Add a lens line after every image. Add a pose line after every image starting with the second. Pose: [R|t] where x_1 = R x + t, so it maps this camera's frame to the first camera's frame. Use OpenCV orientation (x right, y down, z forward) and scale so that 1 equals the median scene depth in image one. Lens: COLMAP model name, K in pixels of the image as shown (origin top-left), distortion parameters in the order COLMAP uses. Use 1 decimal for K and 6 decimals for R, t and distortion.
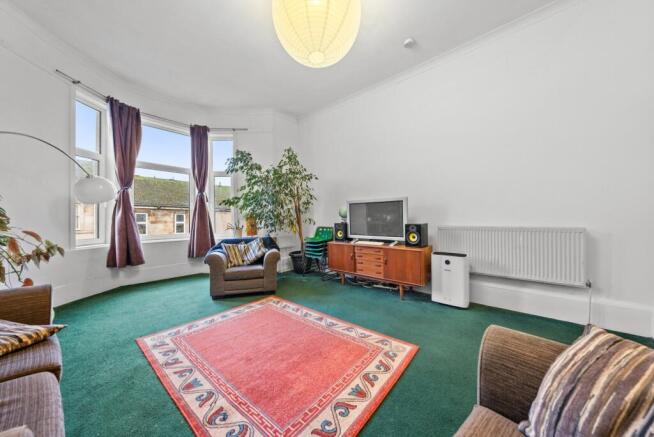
lens RADIAL K [[229.0, 0, 327.9], [0, 229.0, 218.3], [0, 0, 1]] dist [-0.005687, 0.000089]
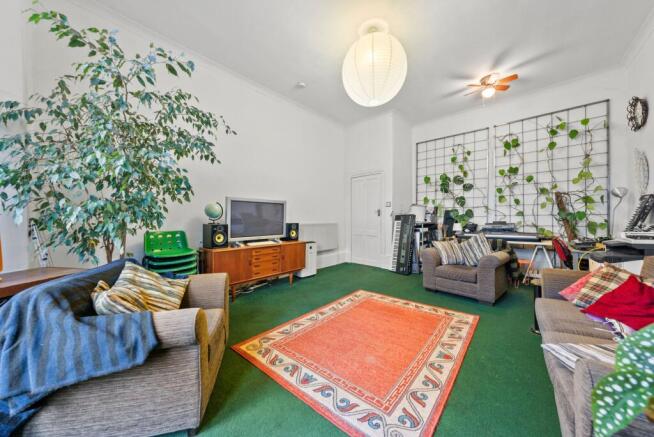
lens RADIAL K [[229.0, 0, 328.2], [0, 229.0, 217.6], [0, 0, 1]] dist [-0.005687, 0.000089]
pose [[-0.004119, 0.012545, 0.999913, -1.005270], [0.006935, 0.999898, -0.012516, 0.014403], [-0.999967, 0.006883, -0.004206, 0.901958]]
